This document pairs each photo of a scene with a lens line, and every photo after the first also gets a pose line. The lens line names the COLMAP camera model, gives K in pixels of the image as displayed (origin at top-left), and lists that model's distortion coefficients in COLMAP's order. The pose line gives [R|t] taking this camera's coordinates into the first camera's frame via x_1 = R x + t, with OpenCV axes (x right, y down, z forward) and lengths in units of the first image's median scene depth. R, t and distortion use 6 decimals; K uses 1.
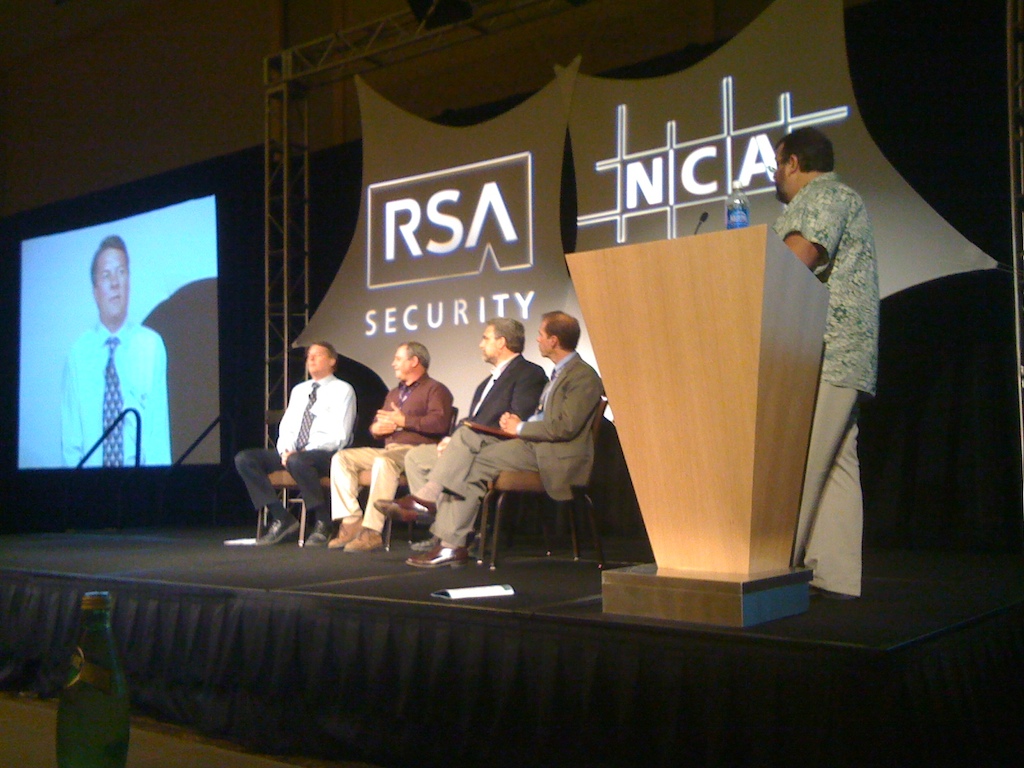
lens RADIAL K [[1129.3, 0, 509.1], [0, 1129.3, 385.4], [0, 0, 1]] dist [0.145087, 0.000000]
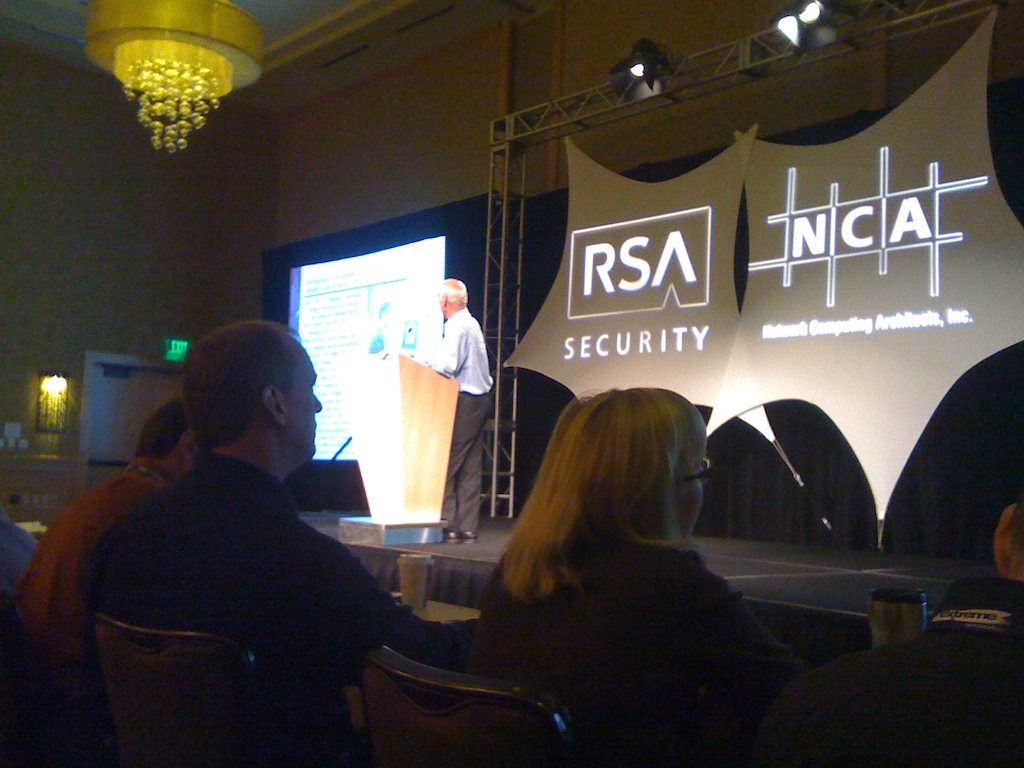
lens RADIAL K [[1129.3, 0, 510.0], [0, 1129.3, 383.6], [0, 0, 1]] dist [0.145087, 0.000000]
pose [[0.981523, 0.033555, -0.188378, 0.040729], [-0.035008, 0.999377, -0.004391, -0.012046], [0.188114, 0.010905, 0.982087, -0.164841]]
